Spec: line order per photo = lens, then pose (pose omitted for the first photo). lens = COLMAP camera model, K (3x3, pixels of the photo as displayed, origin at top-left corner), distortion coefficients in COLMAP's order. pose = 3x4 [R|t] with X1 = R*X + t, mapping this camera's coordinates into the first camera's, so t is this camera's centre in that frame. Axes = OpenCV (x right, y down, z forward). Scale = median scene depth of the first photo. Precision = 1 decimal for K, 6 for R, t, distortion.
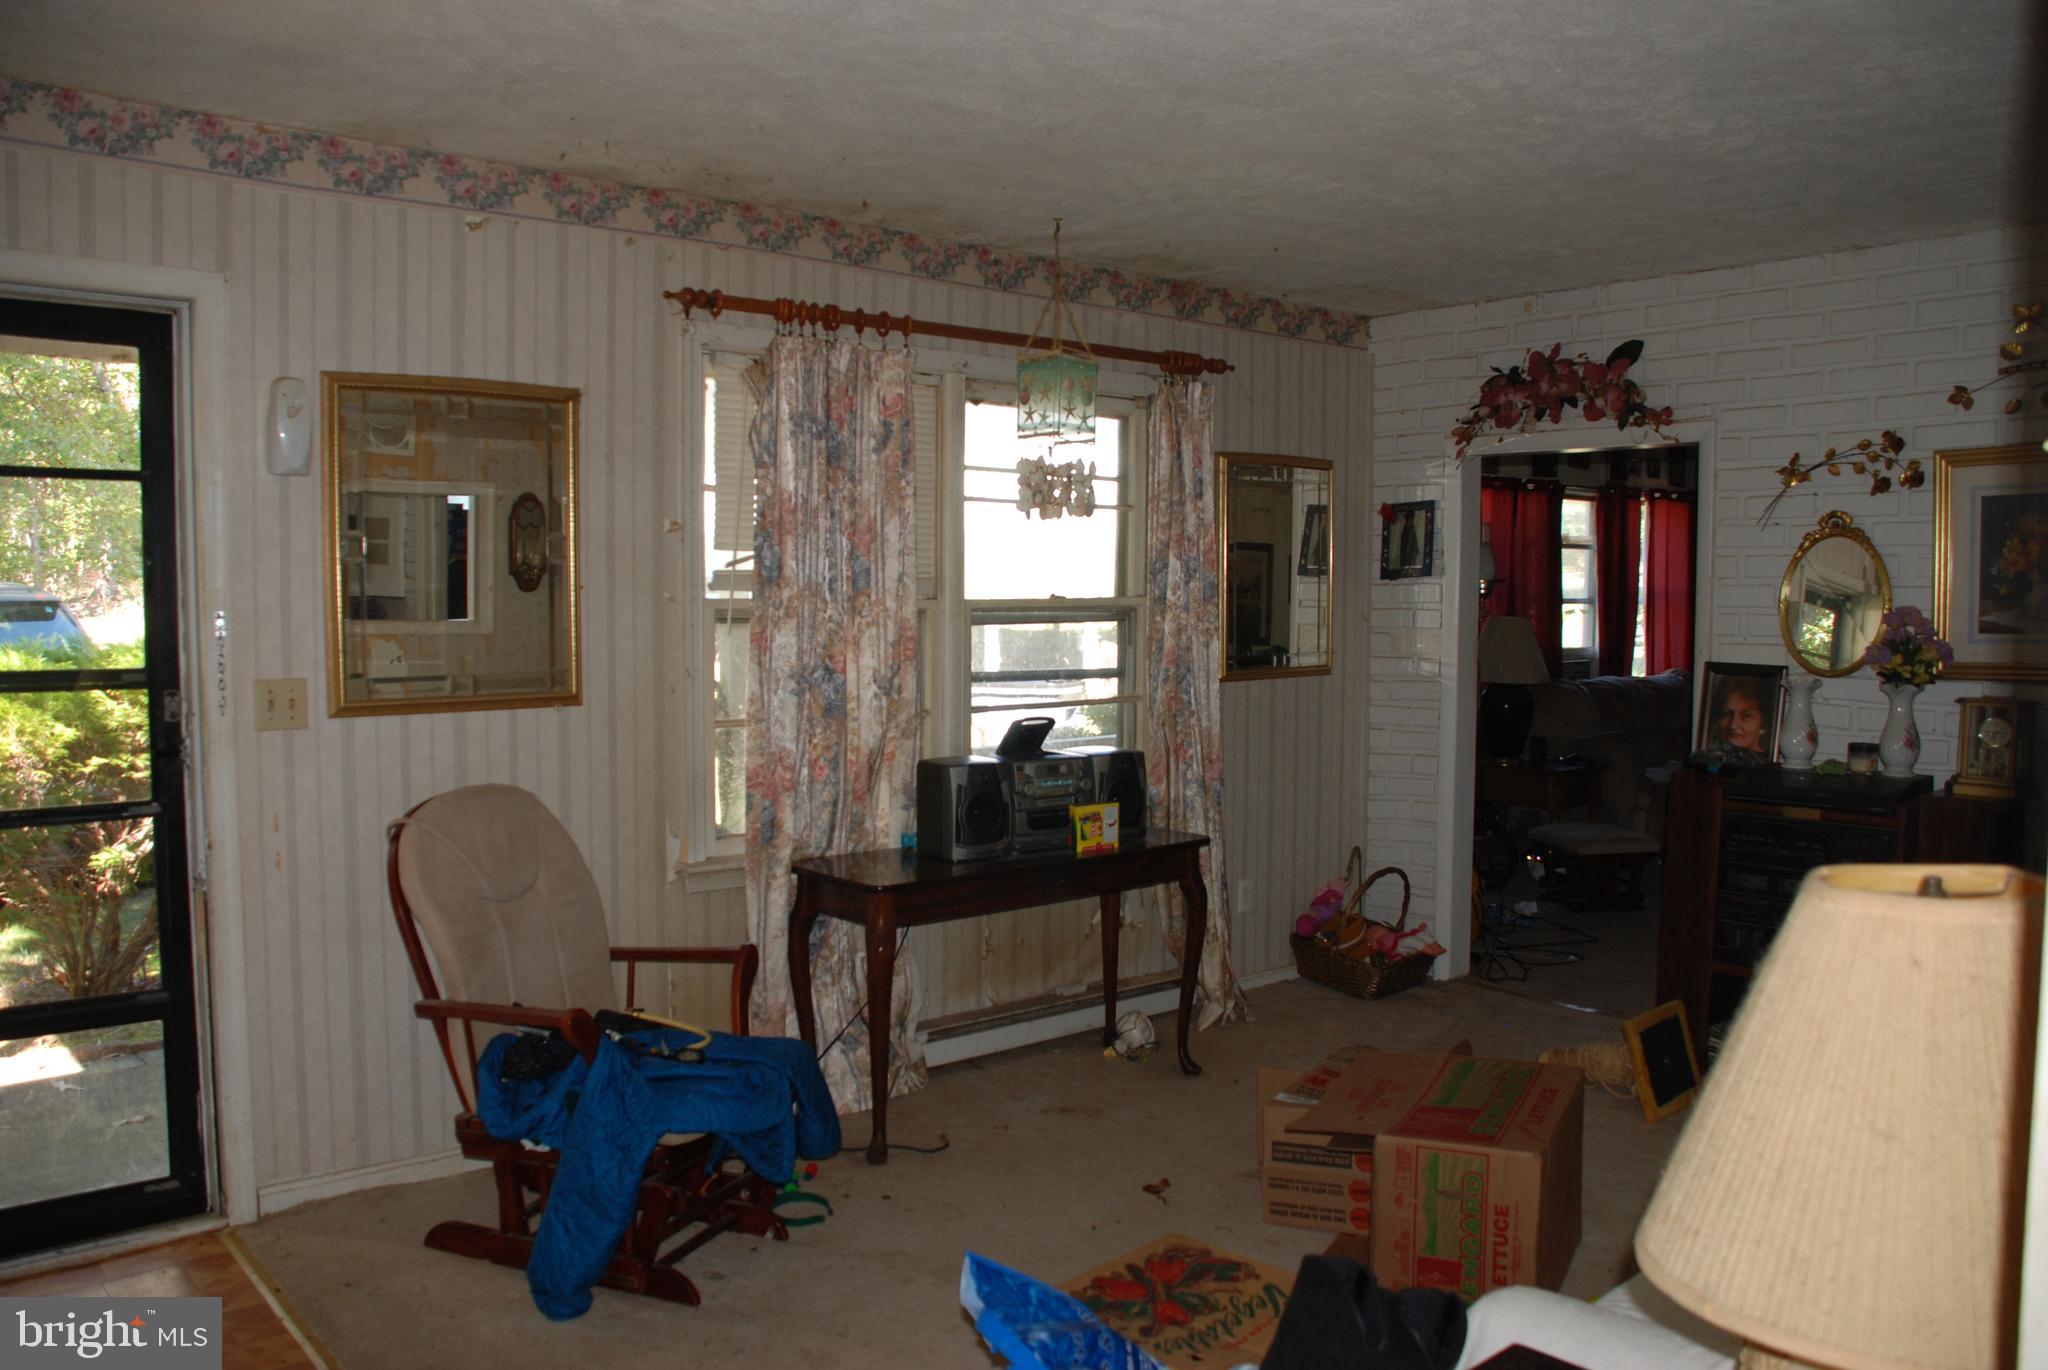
lens RADIAL K [[1660.7, 0, 1038.1], [0, 1660.7, 697.1], [0, 0, 1]] dist [-0.145831, 0.123871]
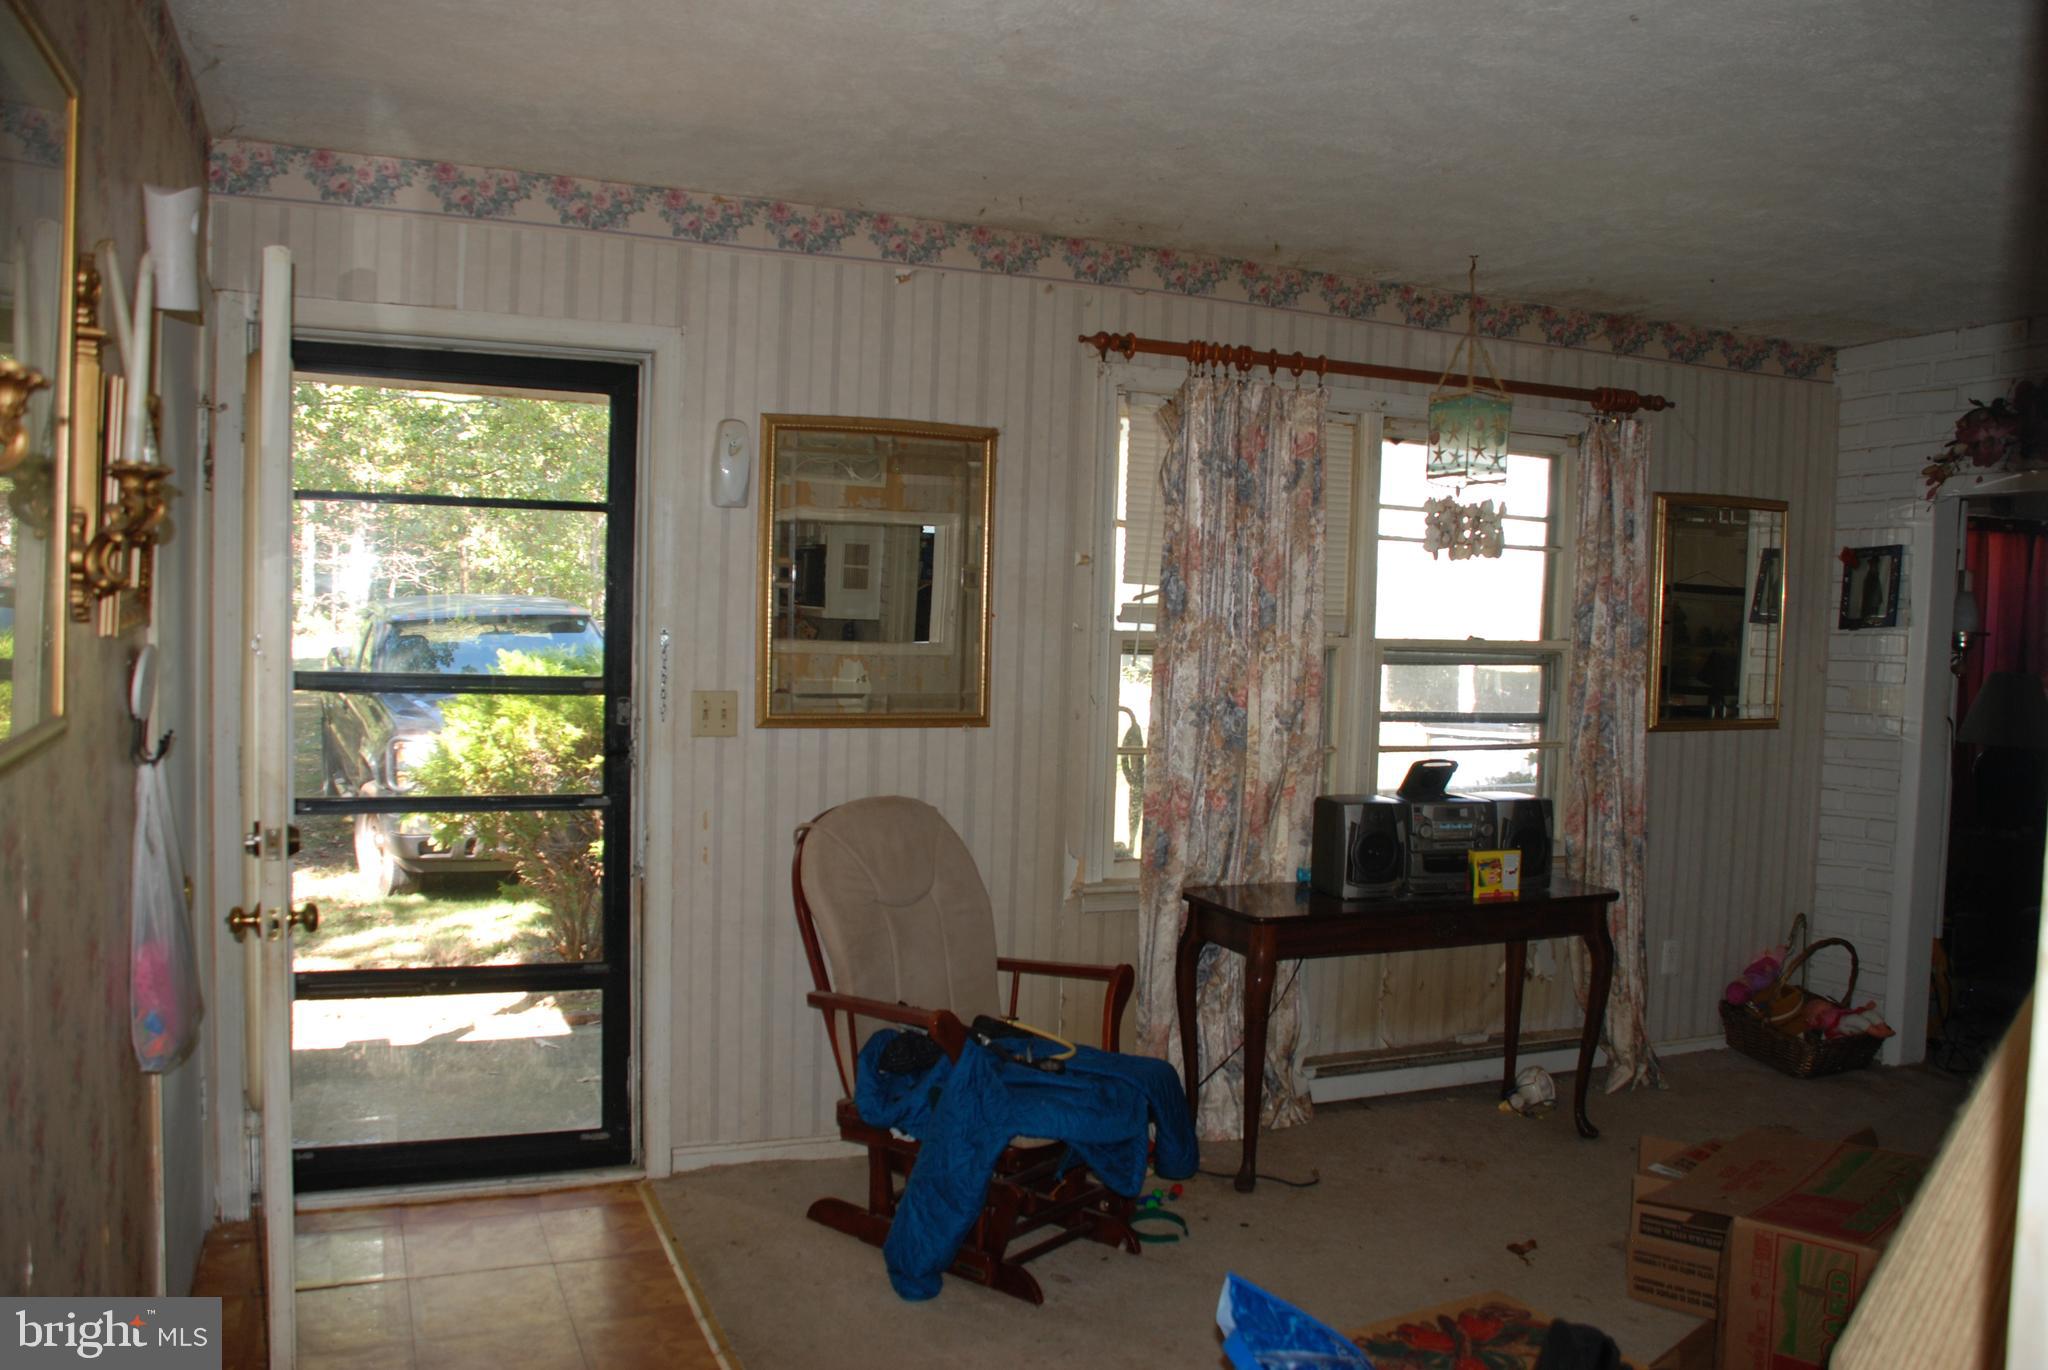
lens RADIAL K [[1660.7, 0, 1021.8], [0, 1660.7, 690.9], [0, 0, 1]] dist [-0.145831, 0.123871]
pose [[0.951804, 0.036018, -0.304585, 0.061899], [-0.043349, 0.998910, -0.017340, -0.000602], [0.303629, 0.029707, 0.952327, -0.010680]]
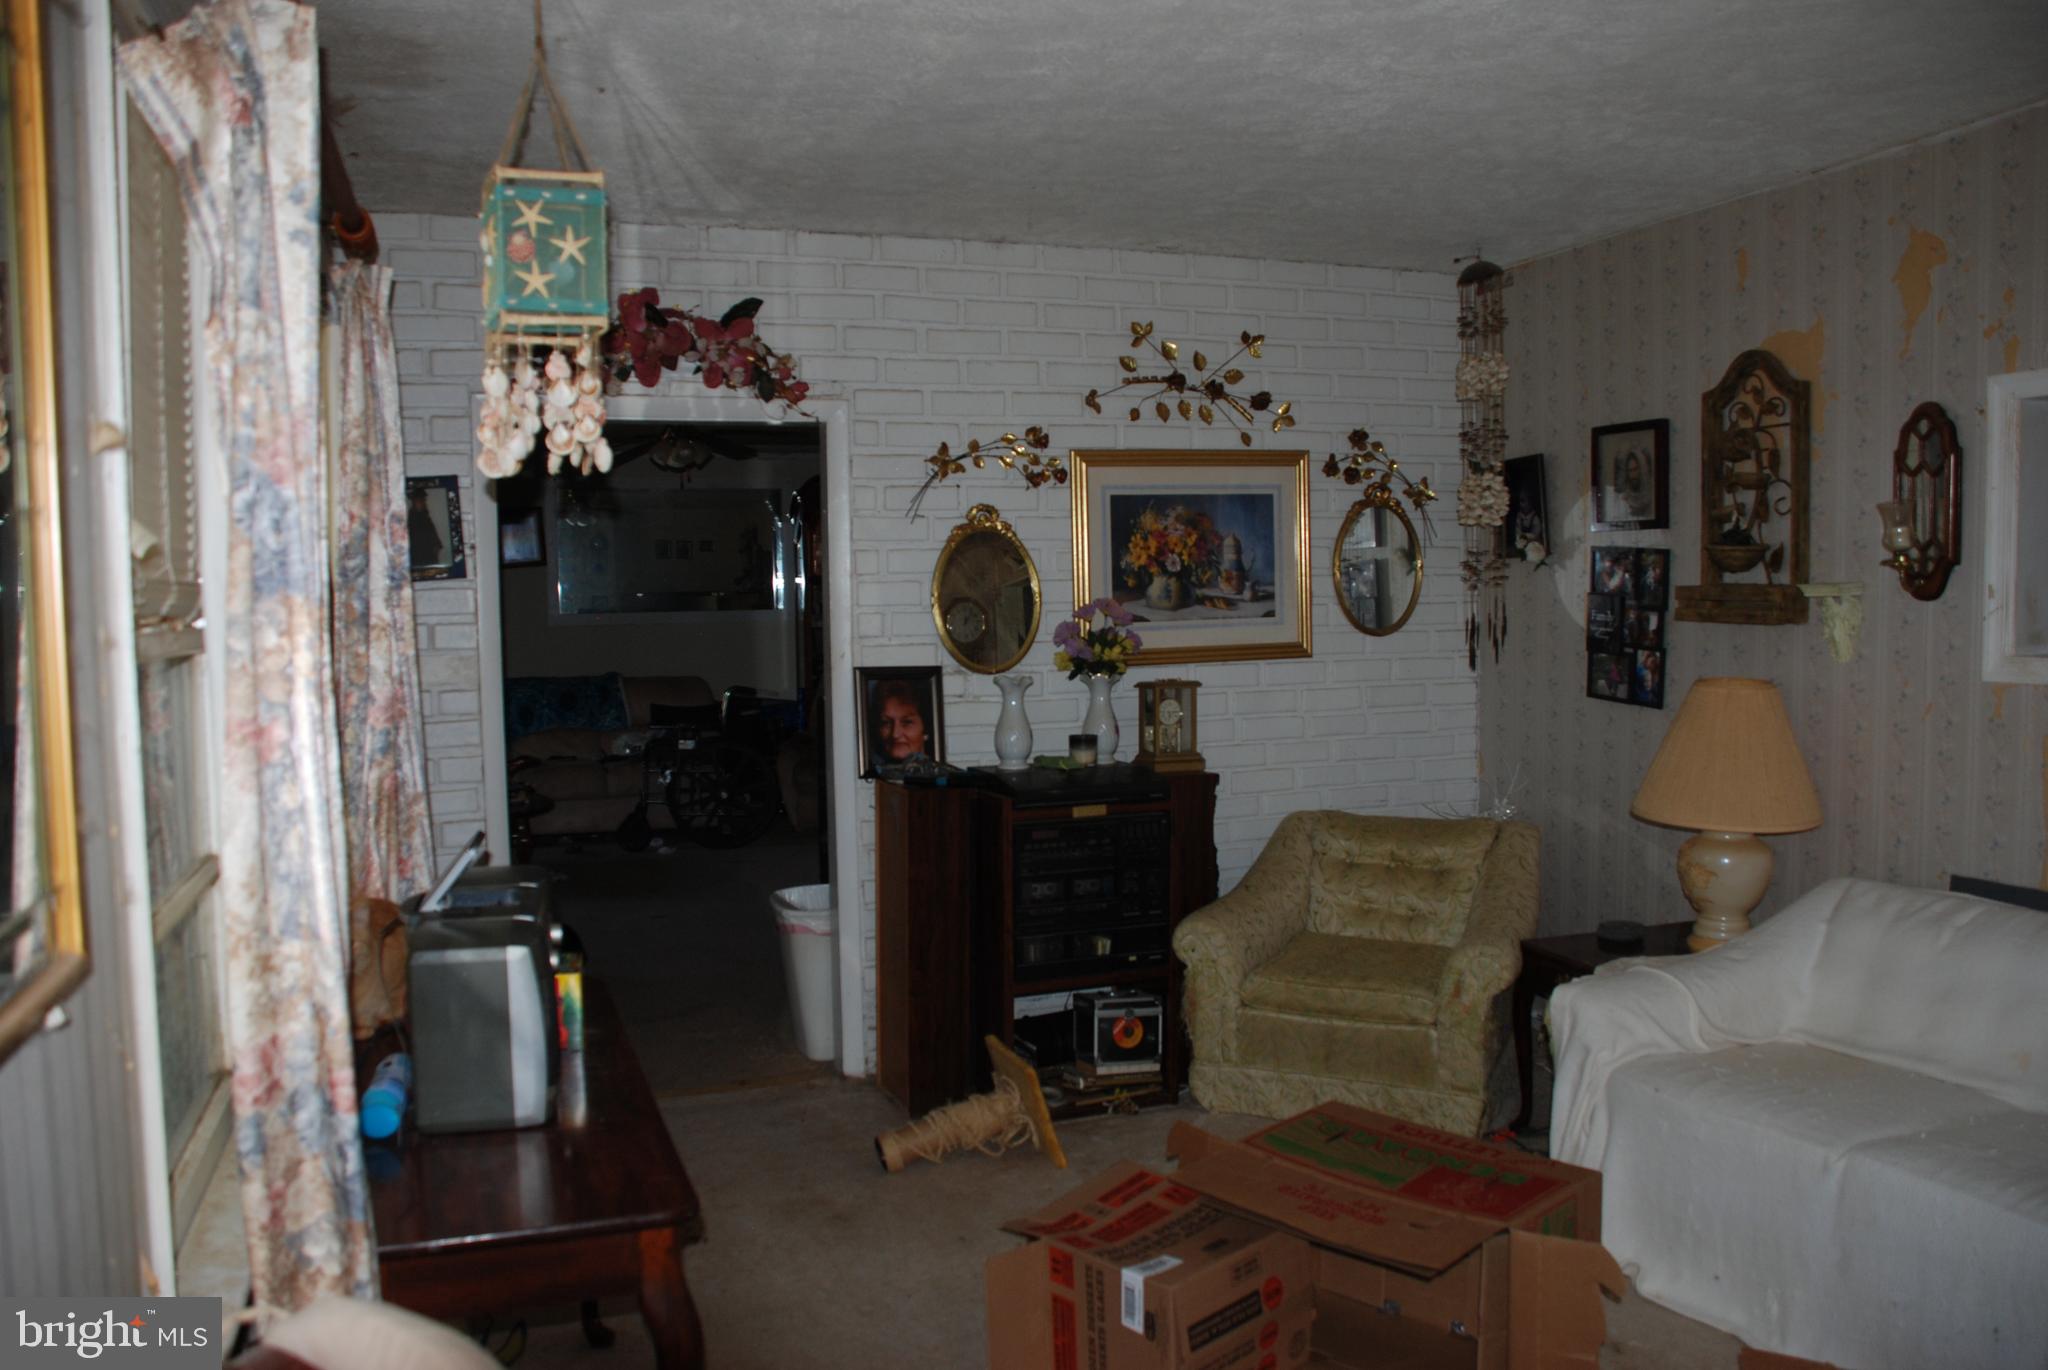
lens RADIAL K [[1660.7, 0, 1032.6], [0, 1660.7, 677.2], [0, 0, 1]] dist [-0.145831, 0.123871]
pose [[0.356270, -0.056698, 0.932661, -0.463536], [0.075295, 0.996653, 0.031826, -0.043047], [-0.931344, 0.058887, 0.359347, 0.654181]]
